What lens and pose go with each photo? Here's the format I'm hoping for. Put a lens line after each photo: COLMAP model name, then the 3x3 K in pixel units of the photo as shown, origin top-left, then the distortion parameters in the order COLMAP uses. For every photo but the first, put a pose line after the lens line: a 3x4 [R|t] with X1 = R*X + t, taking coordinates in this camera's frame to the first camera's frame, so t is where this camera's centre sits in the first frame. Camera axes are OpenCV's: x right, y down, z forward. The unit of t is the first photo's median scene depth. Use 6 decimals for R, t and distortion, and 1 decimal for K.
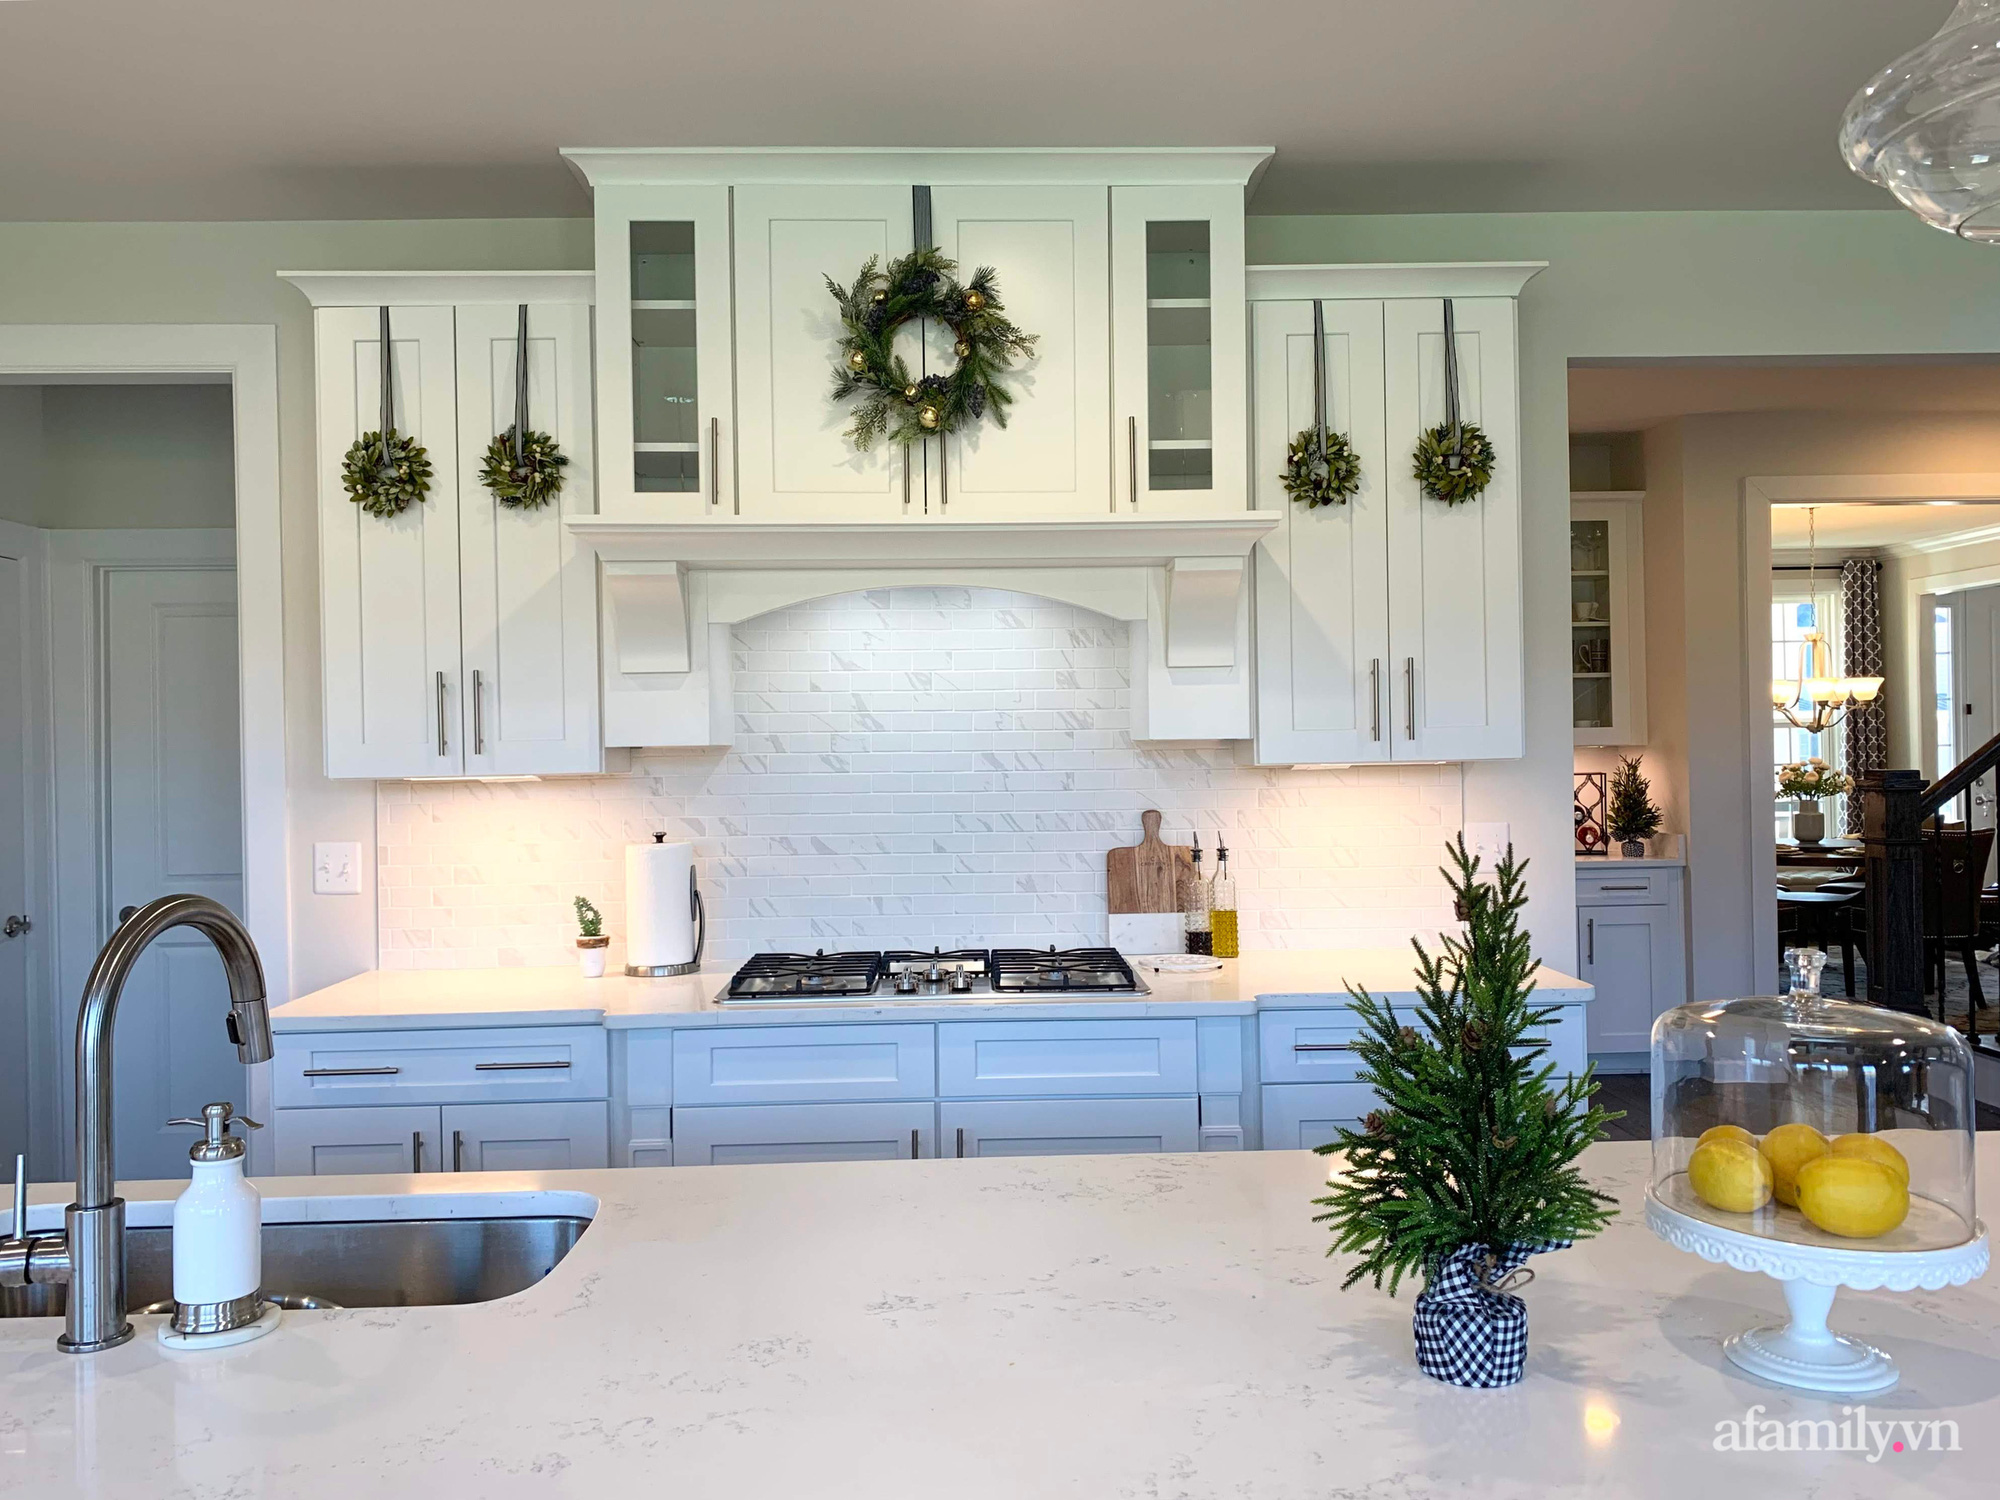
lens RADIAL K [[1550.4, 0, 1000.0], [0, 1550.4, 750.0], [0, 0, 1]] dist [0.070299, -0.109471]
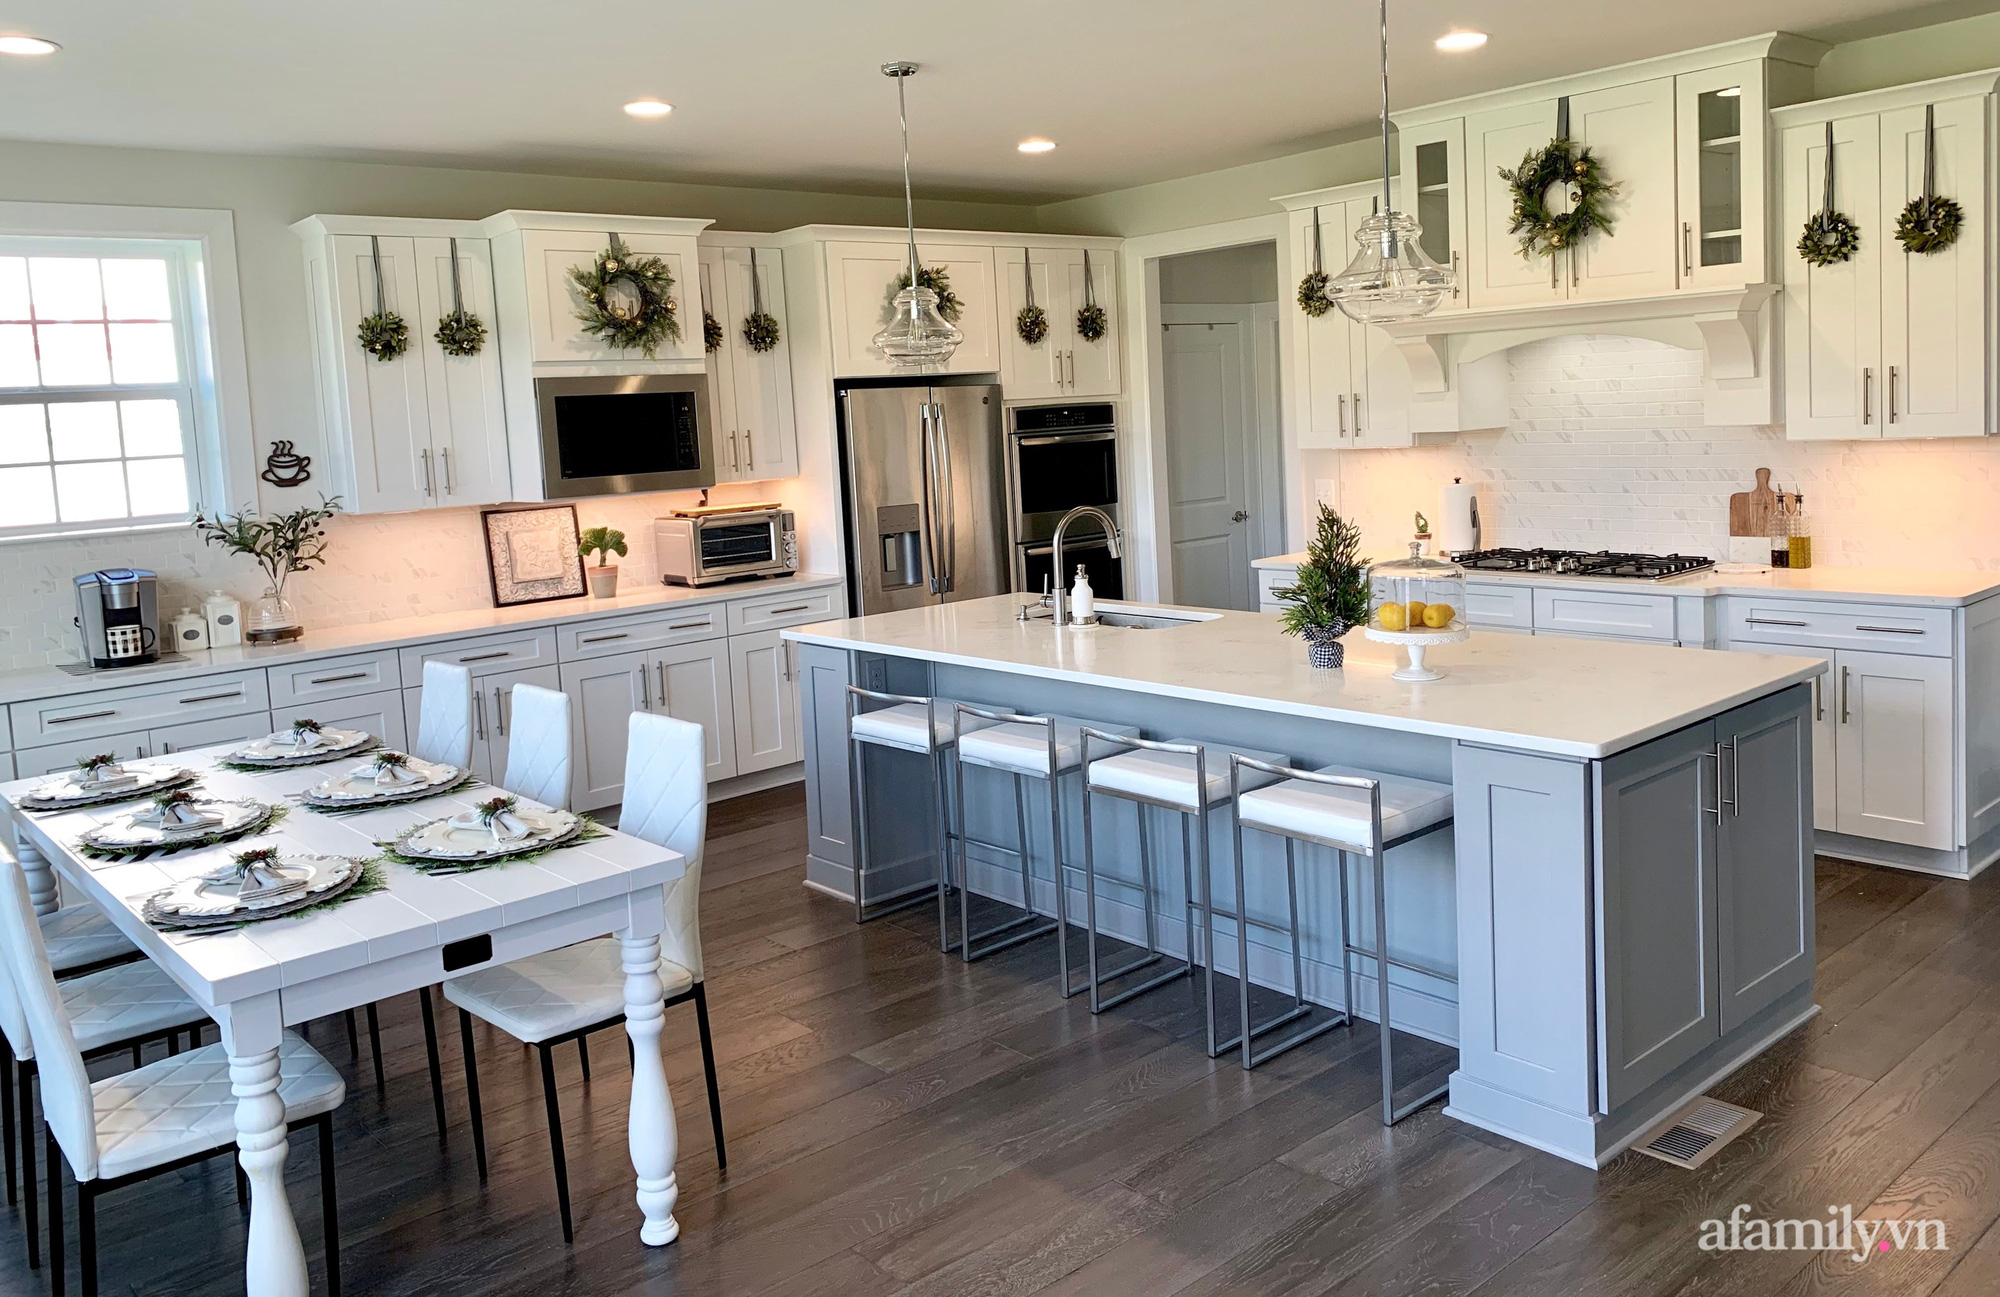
lens RADIAL K [[1542.5, 0, 1046.5], [0, 1542.5, 539.3], [0, 0, 1]] dist [-0.002549, -0.011203]
pose [[0.652213, 0.049053, -0.756447, 0.837629], [0.038750, 0.994442, 0.097897, -0.069868], [0.757045, -0.093162, 0.646687, -0.519879]]
